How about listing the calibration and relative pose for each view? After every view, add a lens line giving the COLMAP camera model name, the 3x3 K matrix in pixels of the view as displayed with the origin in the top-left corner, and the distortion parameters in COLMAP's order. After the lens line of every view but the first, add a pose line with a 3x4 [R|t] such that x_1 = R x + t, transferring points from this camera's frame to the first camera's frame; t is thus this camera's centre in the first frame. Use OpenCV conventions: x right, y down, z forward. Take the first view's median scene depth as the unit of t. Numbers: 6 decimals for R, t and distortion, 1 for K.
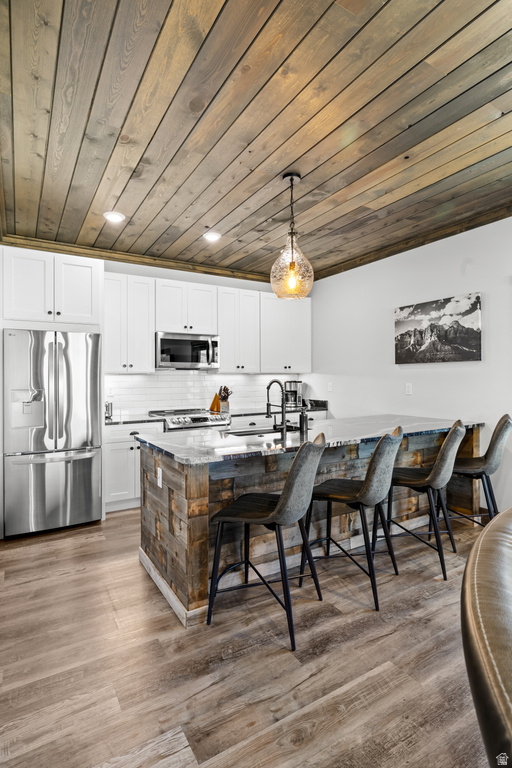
lens RADIAL K [[393.1, 0, 256.0], [0, 393.1, 384.0], [0, 0, 1]] dist [-0.013893, -0.000367]
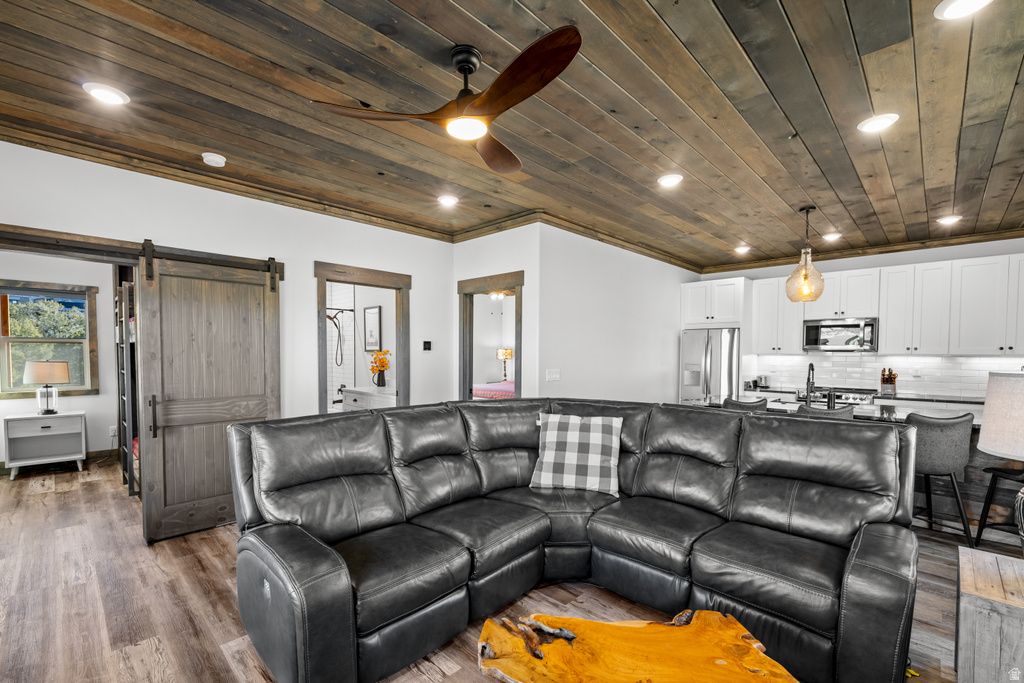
lens RADIAL K [[440.0, 0, 502.8], [0, 440.0, 366.8], [0, 0, 1]] dist [0.002917, 0.000336]
pose [[0.235947, 0.043836, -0.970777, 0.861870], [-0.018814, 0.999001, 0.040538, -0.027262], [0.971584, 0.008699, 0.236536, -0.219065]]
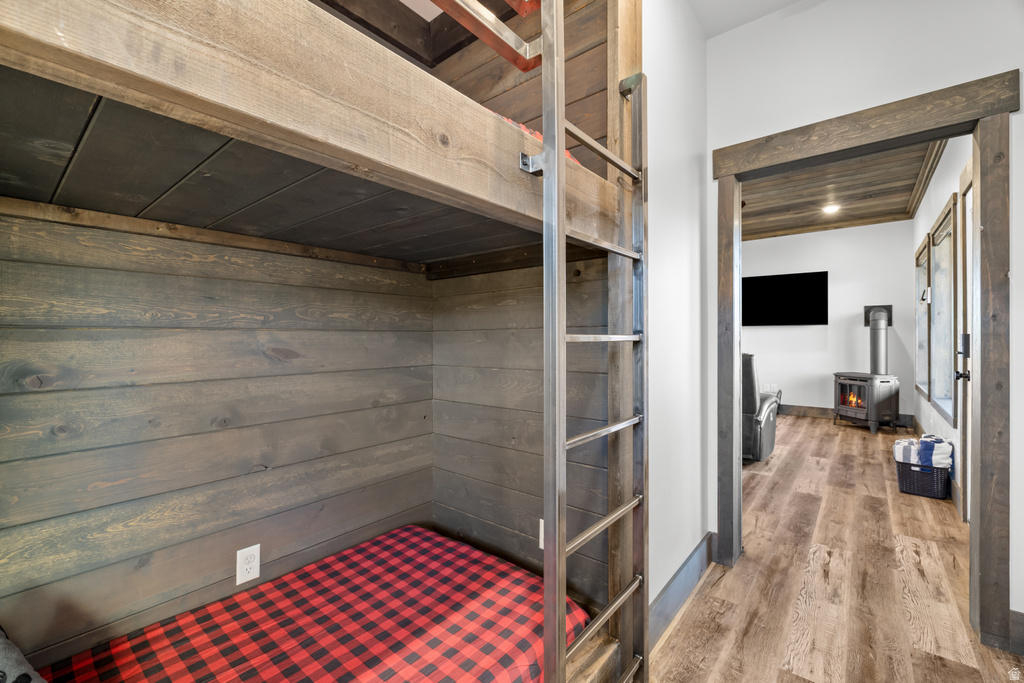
lens RADIAL K [[428.8, 0, 512.0], [0, 428.8, 341.5], [0, 0, 1]] dist [0.002683, 0.000266]
pose [[0.945910, -0.003066, 0.324414, -0.559776], [0.004614, 0.999981, -0.004002, 0.053679], [-0.324396, 0.005283, 0.945907, -1.121445]]
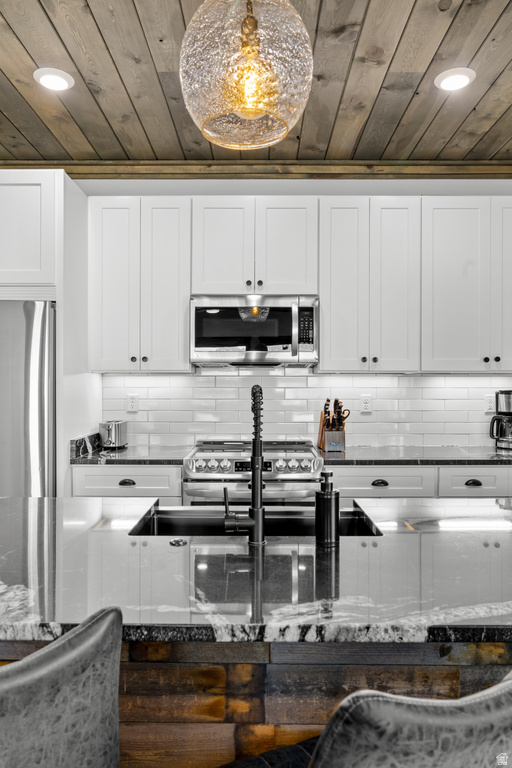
lens RADIAL K [[556.6, 0, 256.0], [0, 556.6, 384.0], [0, 0, 1]] dist [0.004462, 0.002703]
pose [[0.848329, 0.007946, -0.529410, 0.230181], [-0.015857, 0.999820, -0.010402, -0.004850], [0.529232, 0.017219, 0.848302, 0.409992]]
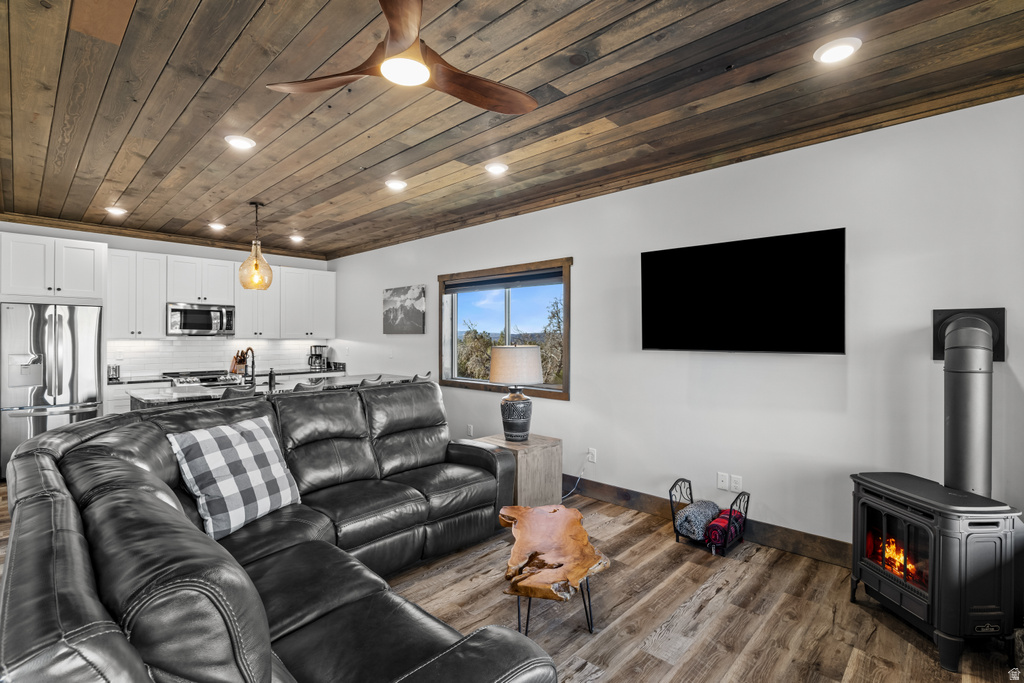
lens RADIAL K [[476.6, 0, 512.0], [0, 476.6, 341.5], [0, 0, 1]] dist [-0.004743, -0.000388]
pose [[0.965076, 0.007316, 0.261869, 0.351541], [-0.006204, 0.999968, -0.005073, -0.020193], [-0.261898, 0.003271, 0.965090, -0.588679]]
